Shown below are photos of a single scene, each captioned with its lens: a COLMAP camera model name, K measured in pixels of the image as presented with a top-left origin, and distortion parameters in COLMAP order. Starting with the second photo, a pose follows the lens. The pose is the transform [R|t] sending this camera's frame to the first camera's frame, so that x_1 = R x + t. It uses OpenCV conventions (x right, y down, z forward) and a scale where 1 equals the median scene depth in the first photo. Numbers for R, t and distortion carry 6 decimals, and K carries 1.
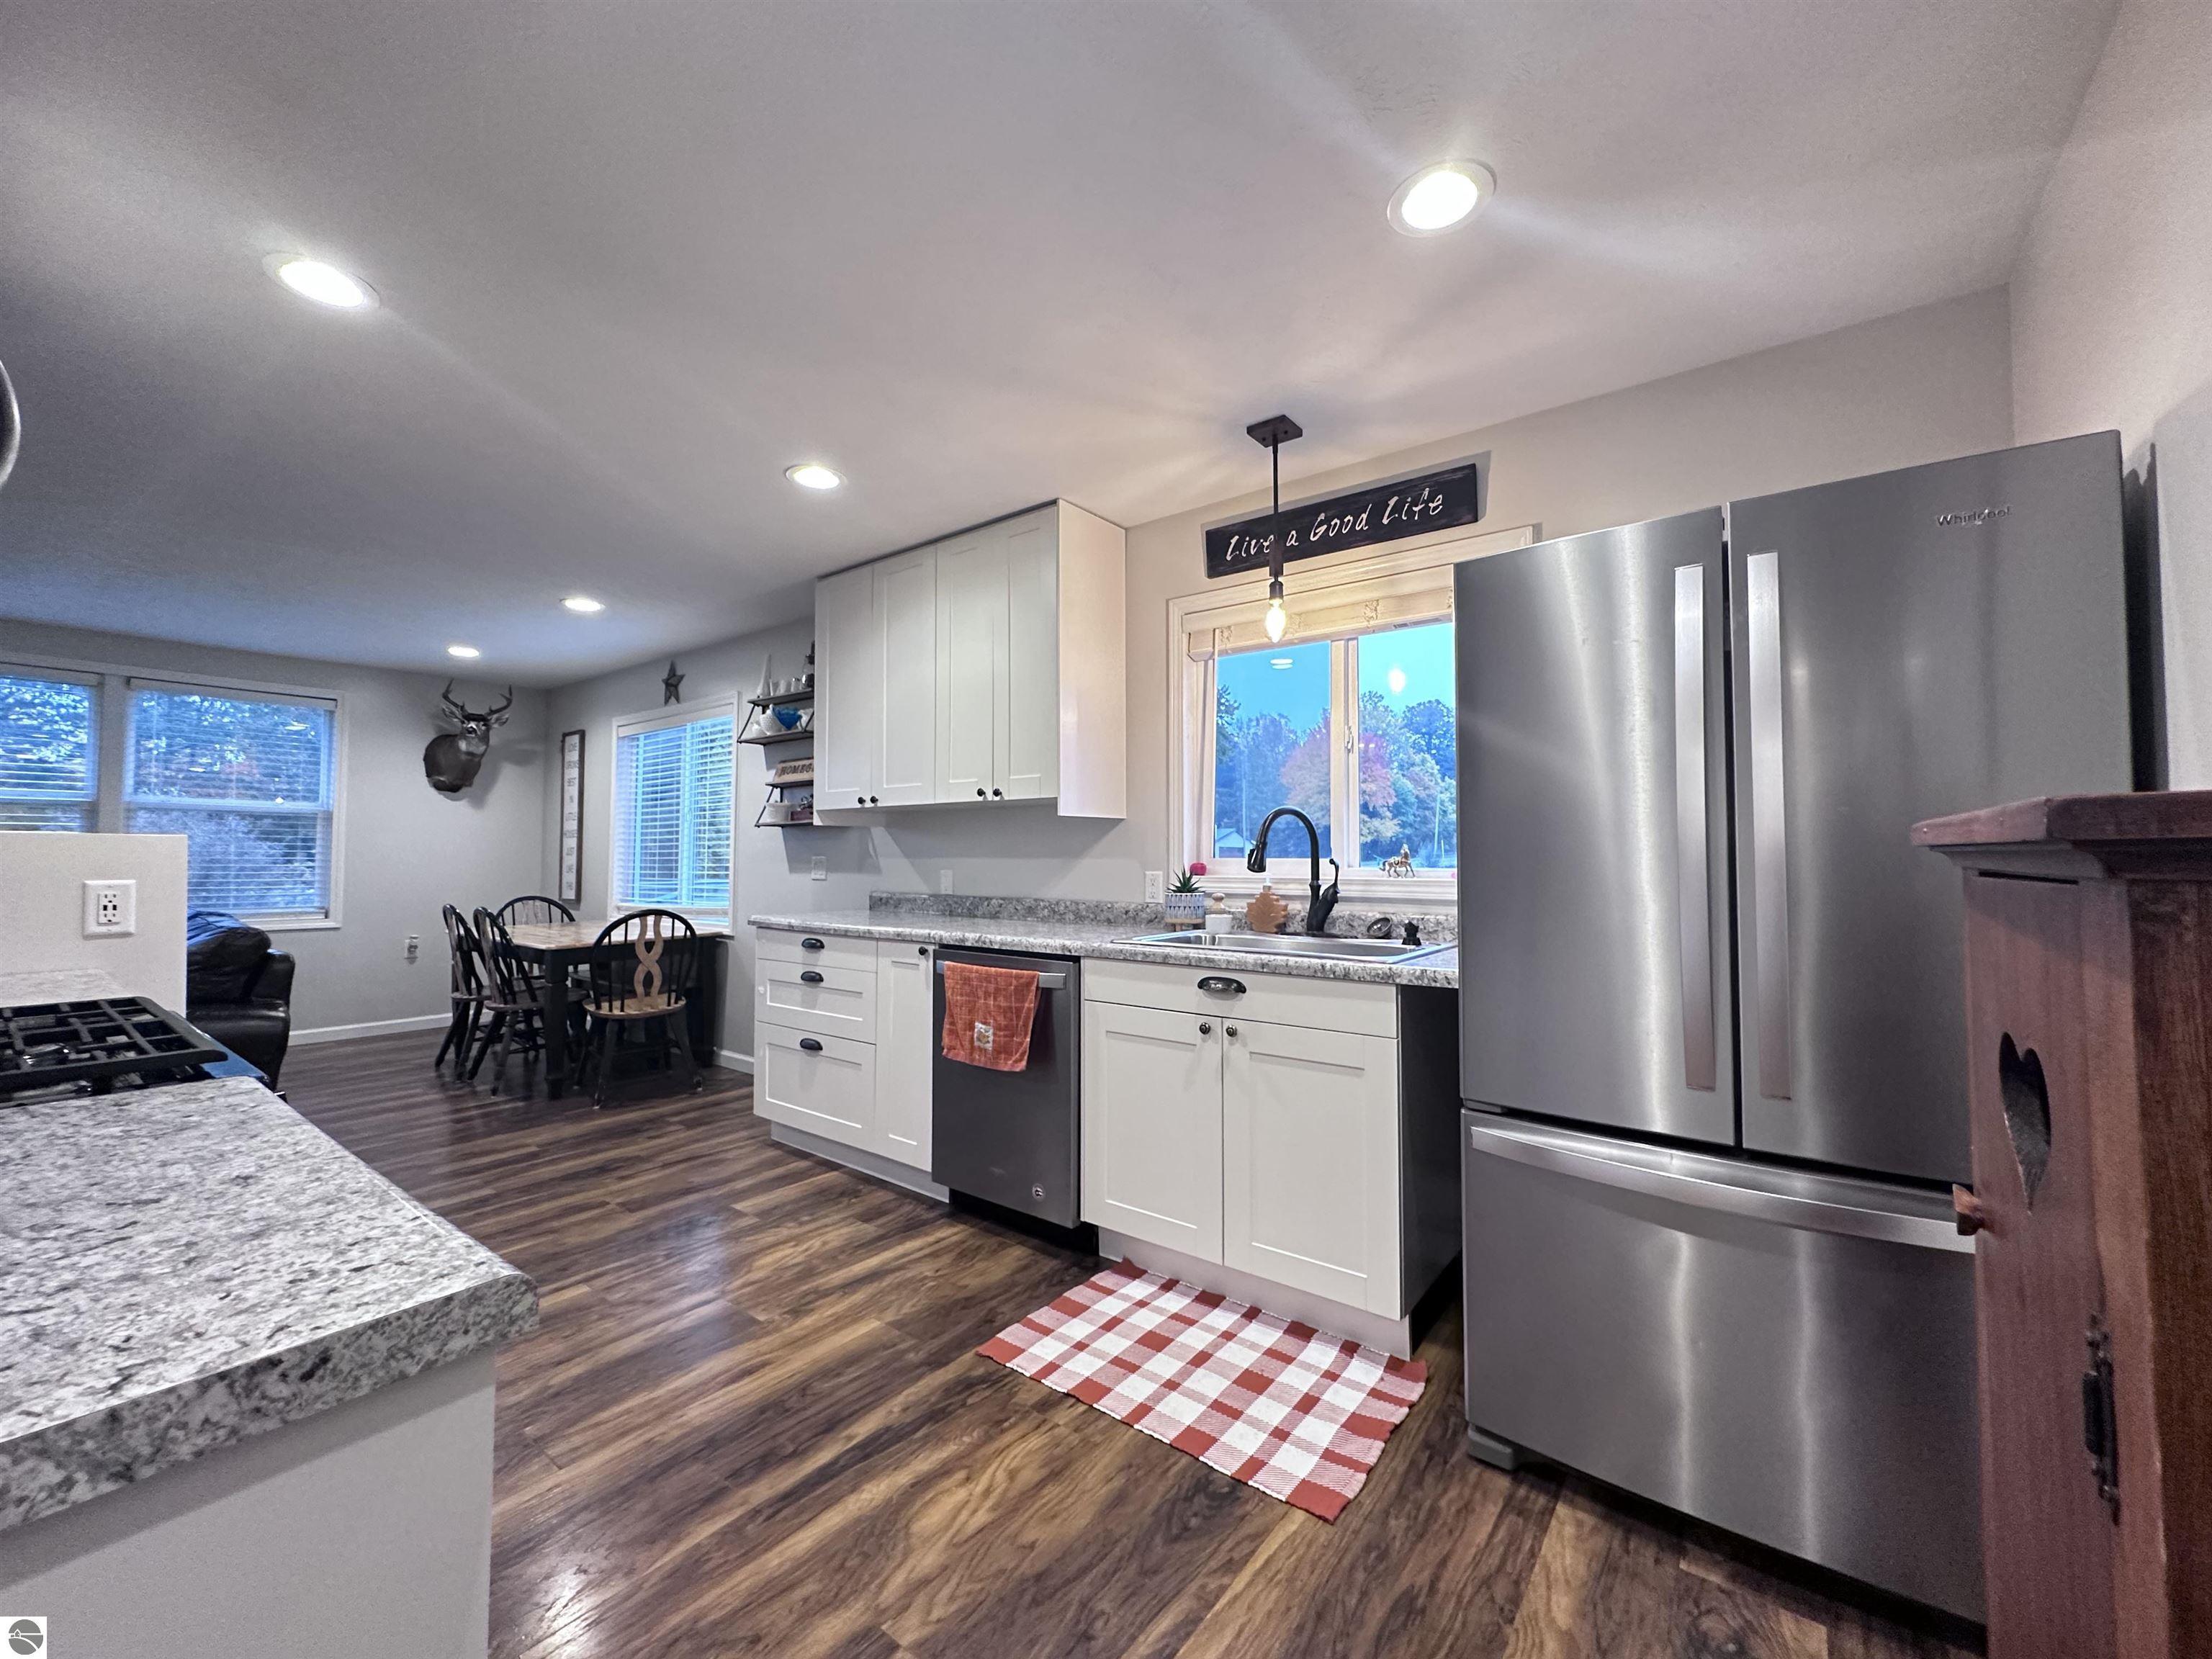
lens RADIAL K [[880.4, 0, 1122.5], [0, 880.4, 814.0], [0, 0, 1]] dist [-0.001273, 0.000496]
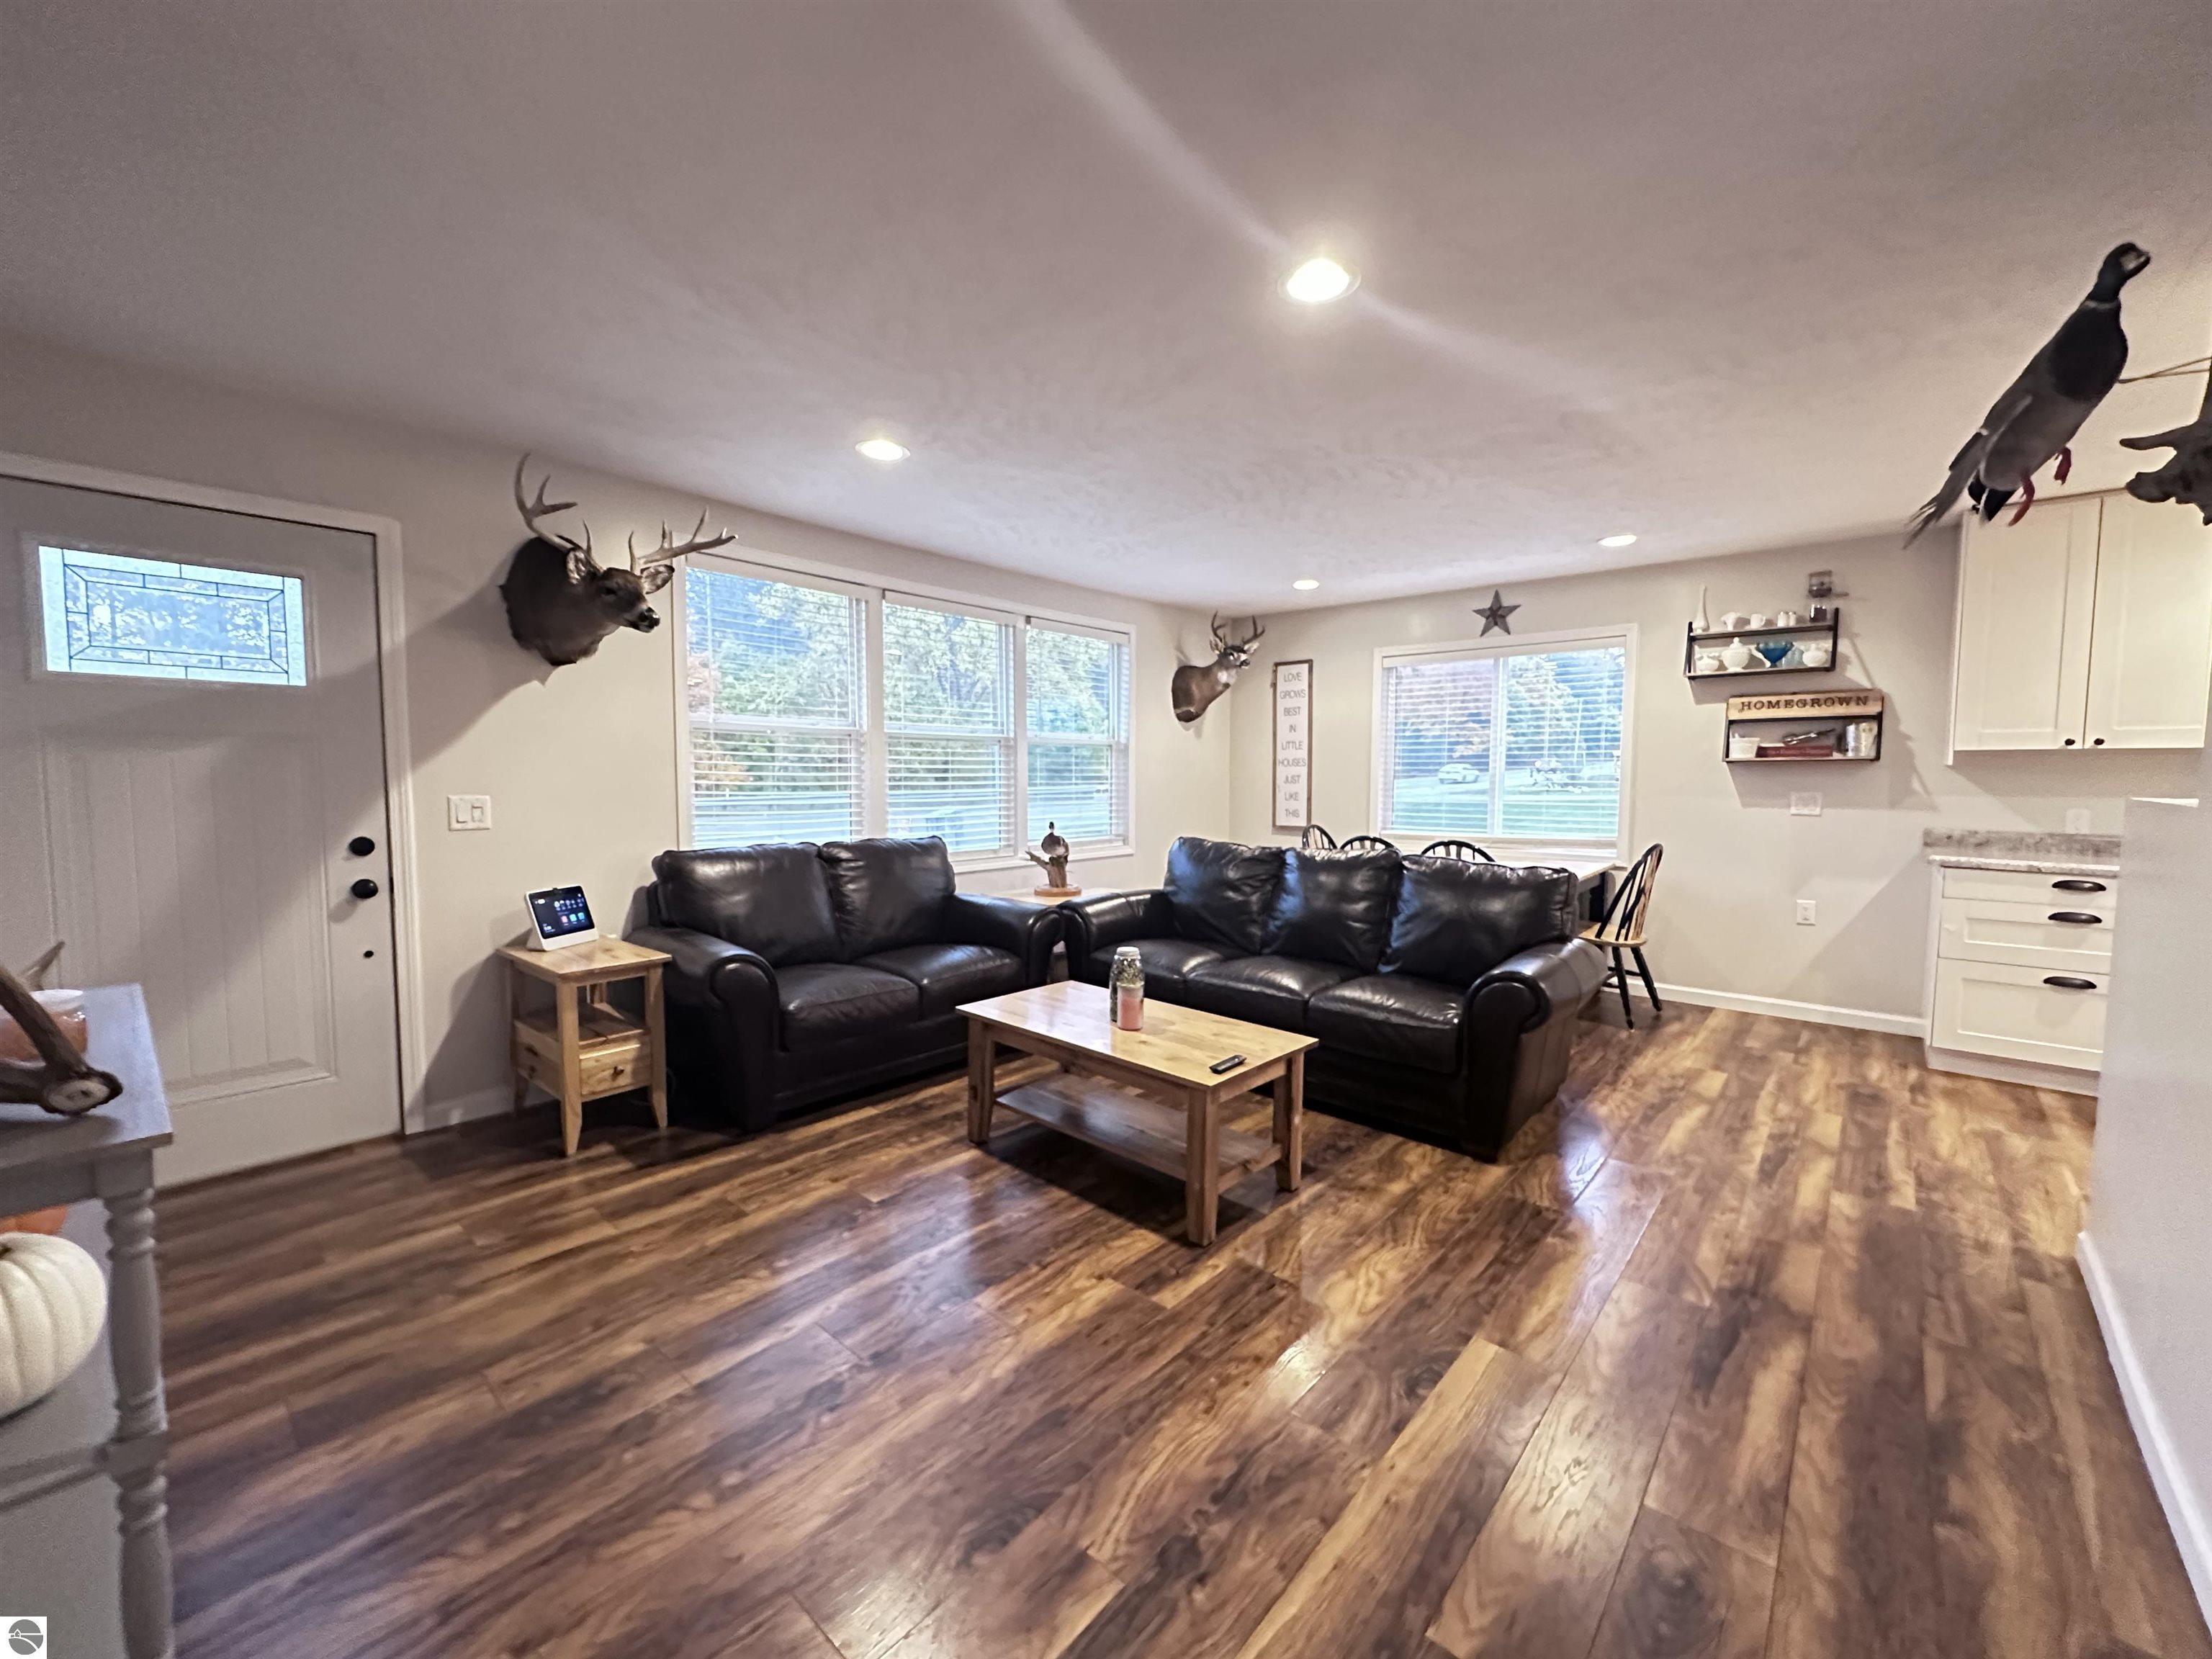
lens RADIAL K [[880.4, 0, 1113.3], [0, 880.4, 822.9], [0, 0, 1]] dist [-0.001273, 0.000496]
pose [[0.997575, 0.002568, -0.069548, -0.954094], [0.005275, 0.993654, 0.112353, -0.030112], [0.069396, -0.112447, 0.991232, -0.046940]]
